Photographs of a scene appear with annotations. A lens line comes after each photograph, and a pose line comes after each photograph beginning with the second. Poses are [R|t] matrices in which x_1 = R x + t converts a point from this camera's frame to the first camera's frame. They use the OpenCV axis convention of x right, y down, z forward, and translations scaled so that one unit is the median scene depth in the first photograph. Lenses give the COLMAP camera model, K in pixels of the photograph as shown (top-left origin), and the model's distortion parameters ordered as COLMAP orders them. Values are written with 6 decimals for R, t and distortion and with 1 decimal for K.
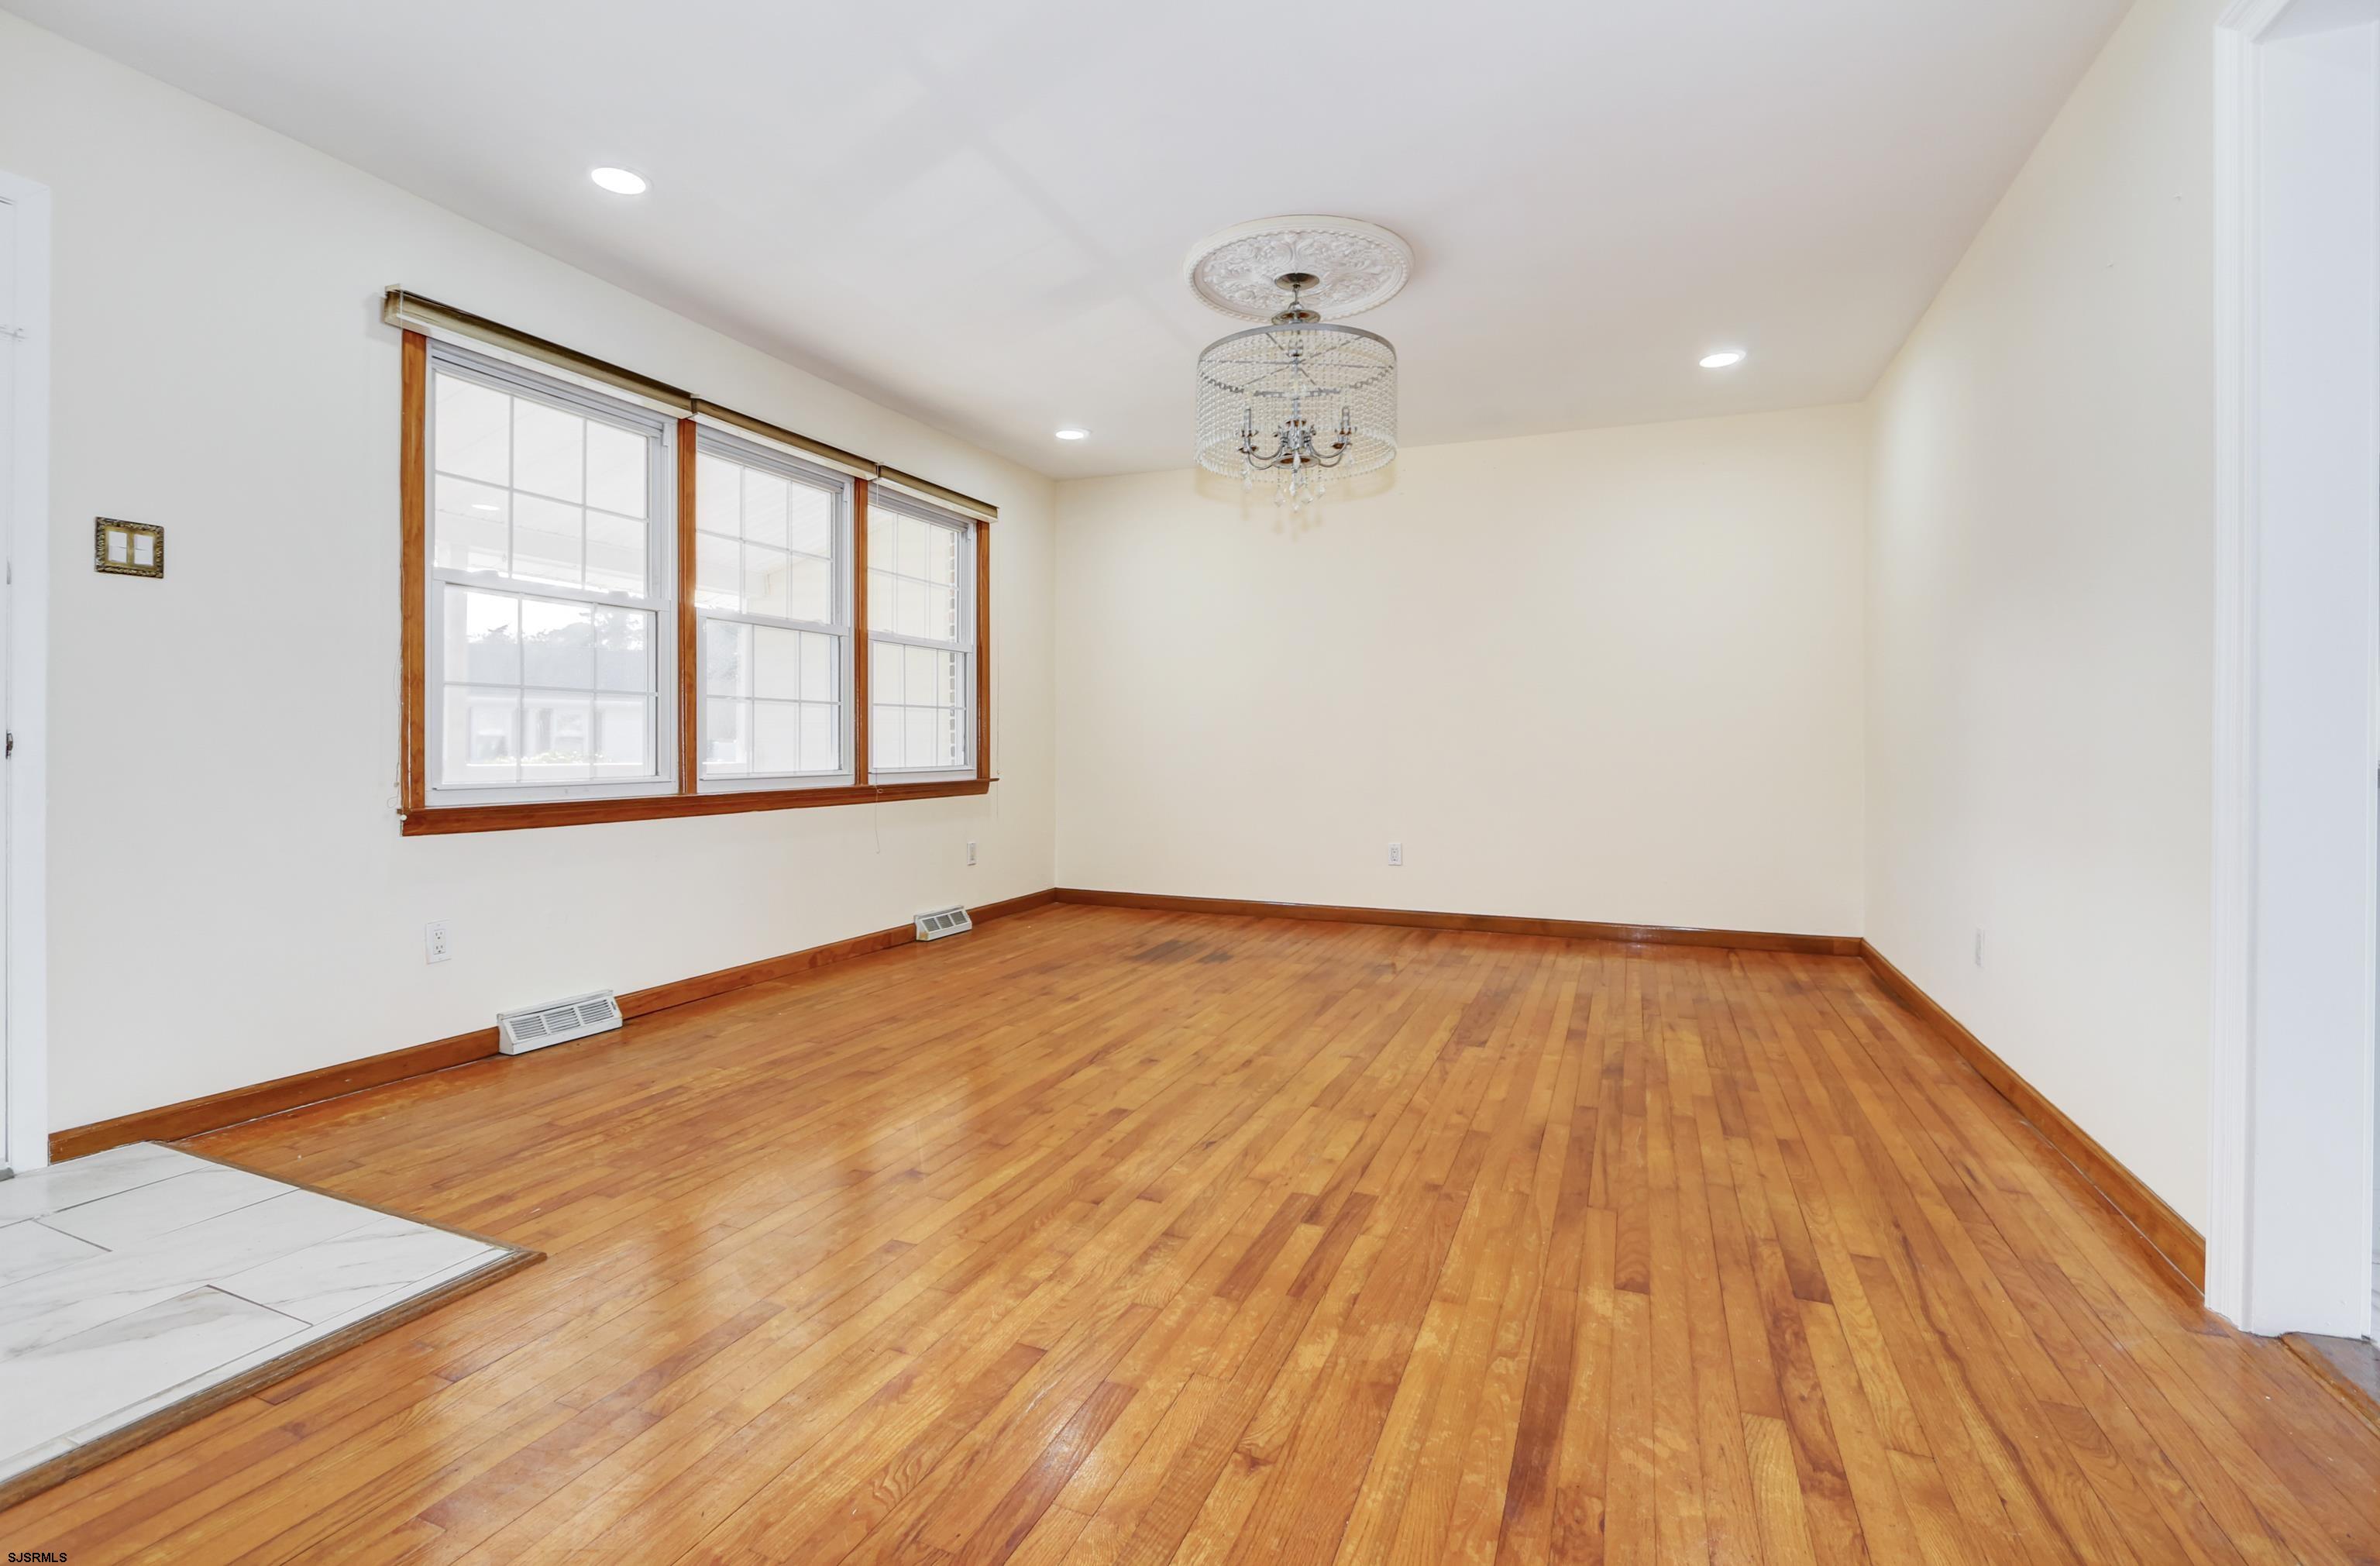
lens RADIAL K [[1066.5, 0, 1178.6], [0, 1066.5, 755.0], [0, 0, 1]] dist [-0.004534, -0.000171]
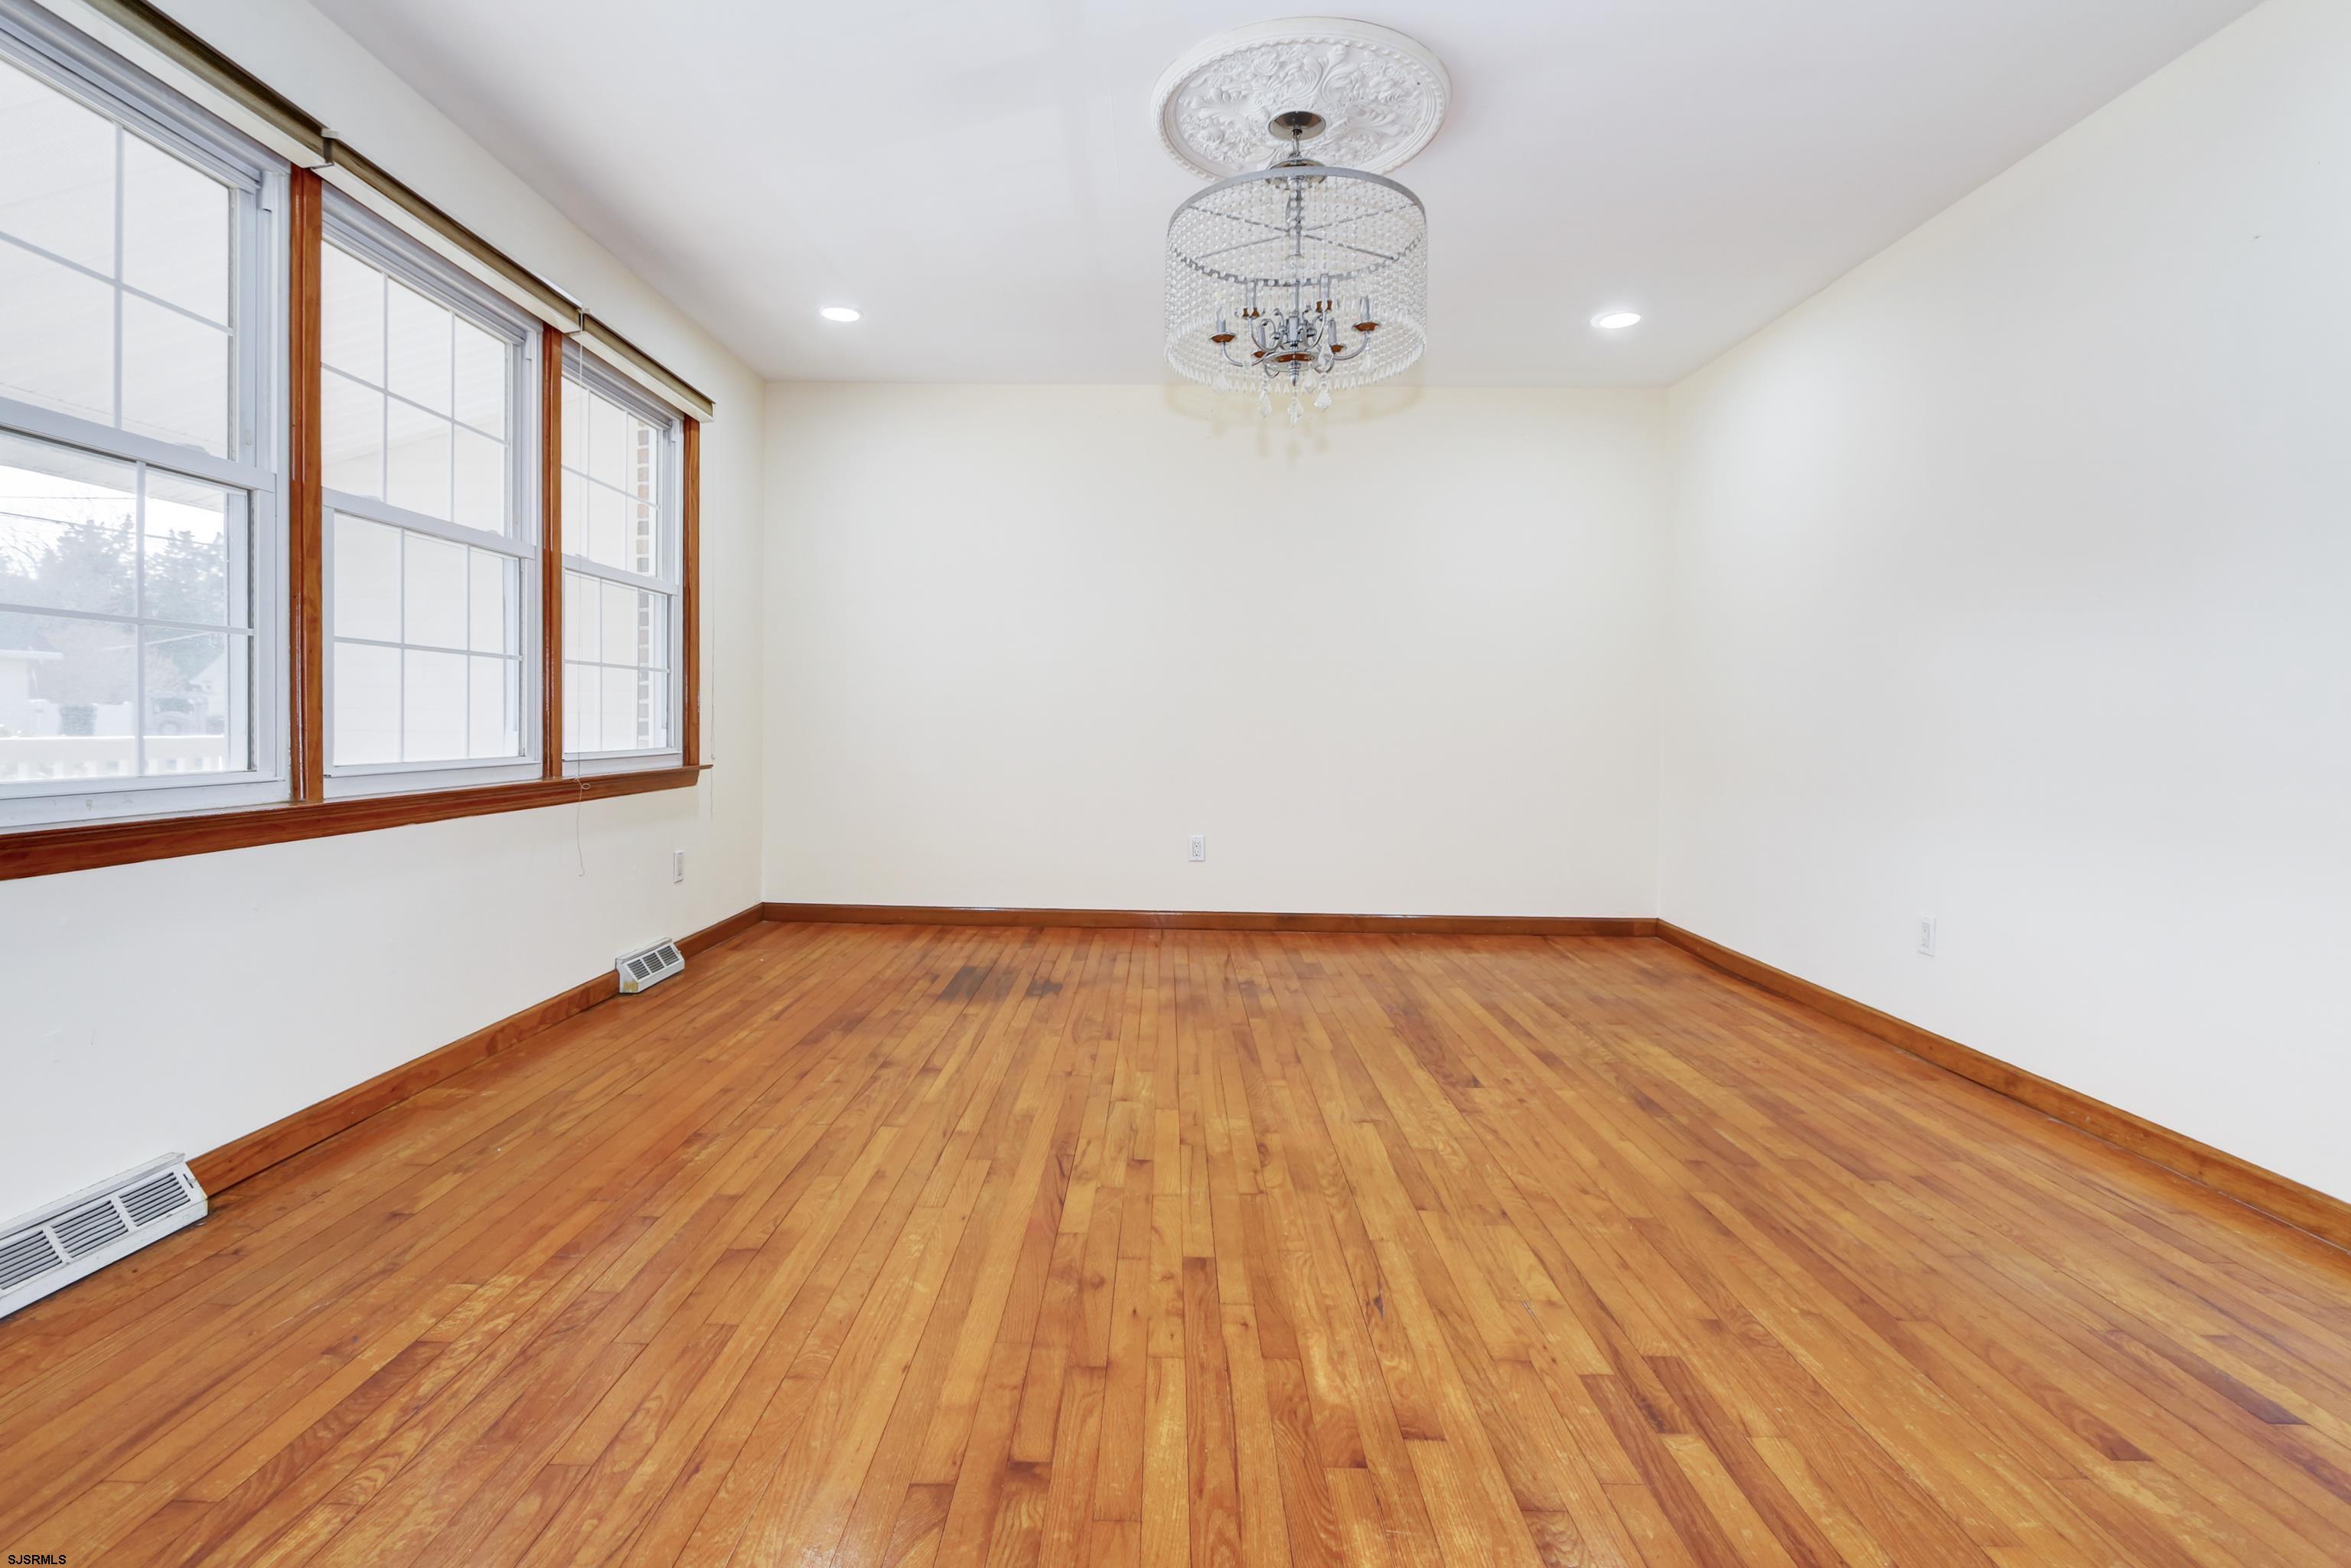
lens RADIAL K [[1087.8, 0, 1136.9], [0, 1087.8, 750.7], [0, 0, 1]] dist [-0.009253, 0.000694]
pose [[0.932977, -0.001405, 0.359932, -0.291425], [-0.005386, 0.999826, 0.017863, -0.006217], [-0.359895, -0.018604, 0.932807, 0.315113]]
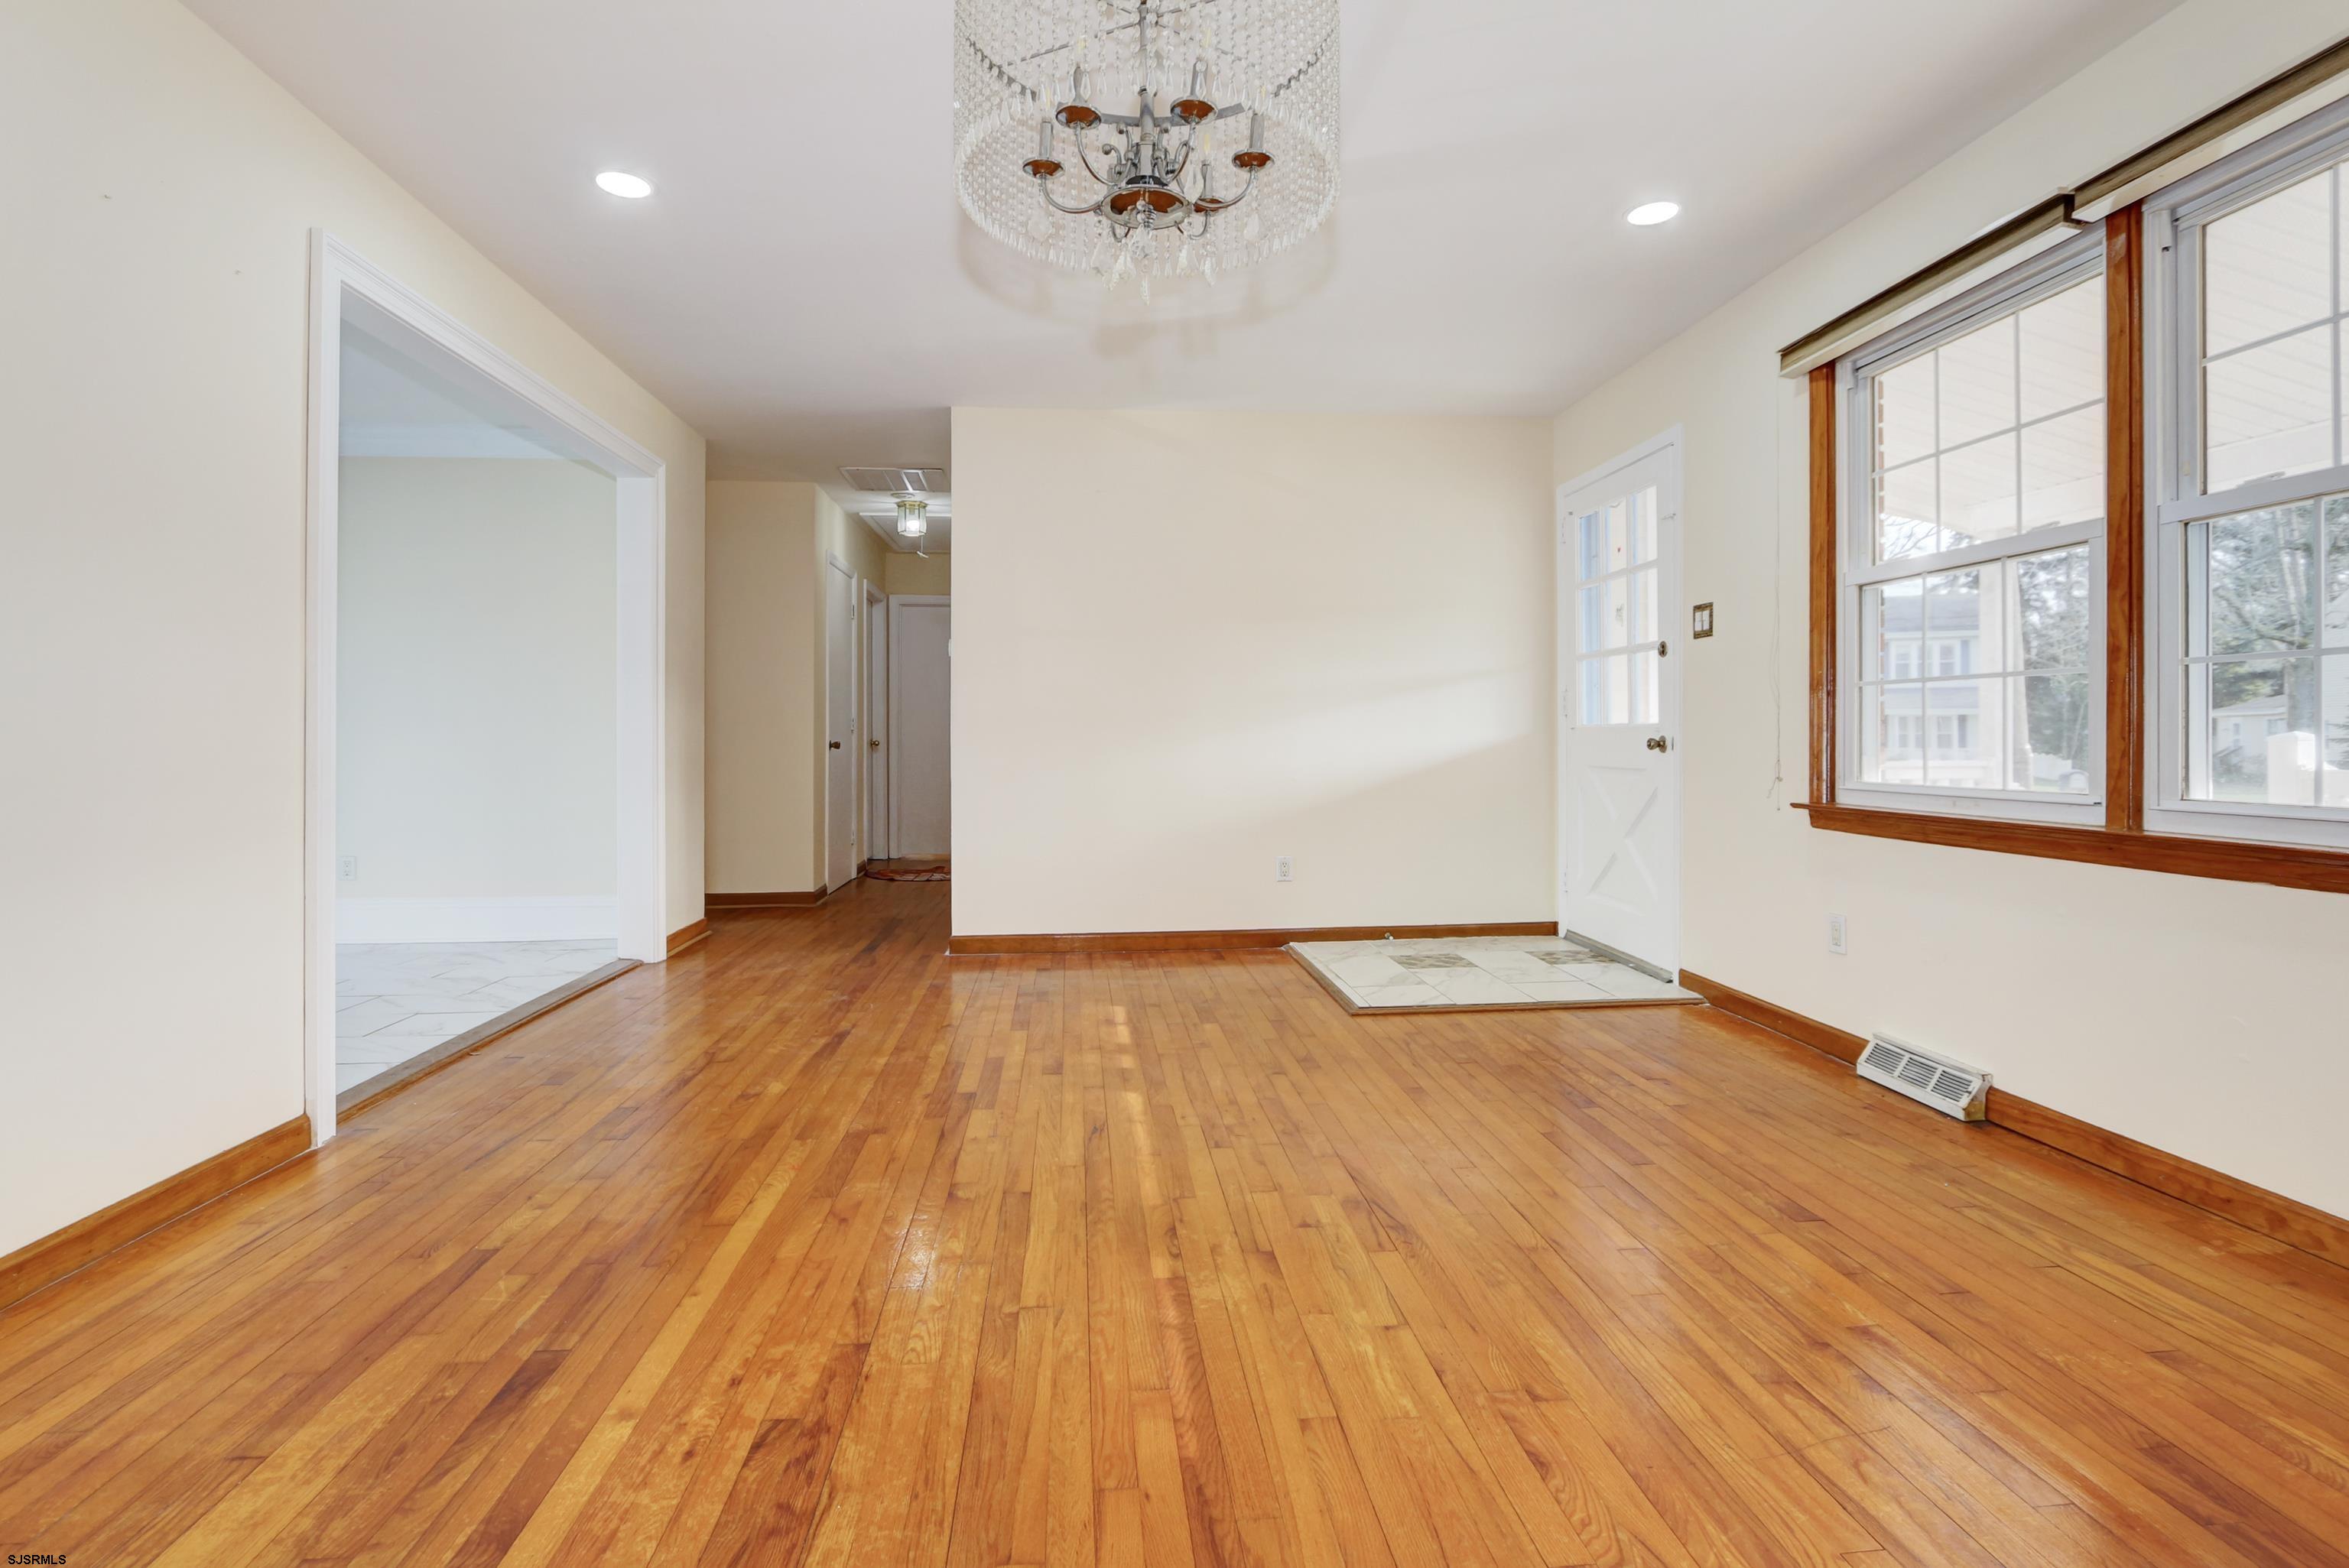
lens RADIAL K [[1112.9, 0, 1171.4], [0, 1112.9, 755.5], [0, 0, 1]] dist [-0.015478, -0.000067]
pose [[-0.883252, 0.004924, -0.468873, 0.366013], [-0.006799, 0.999705, 0.023307, -0.019058], [0.468850, 0.023774, -0.882958, 1.548771]]
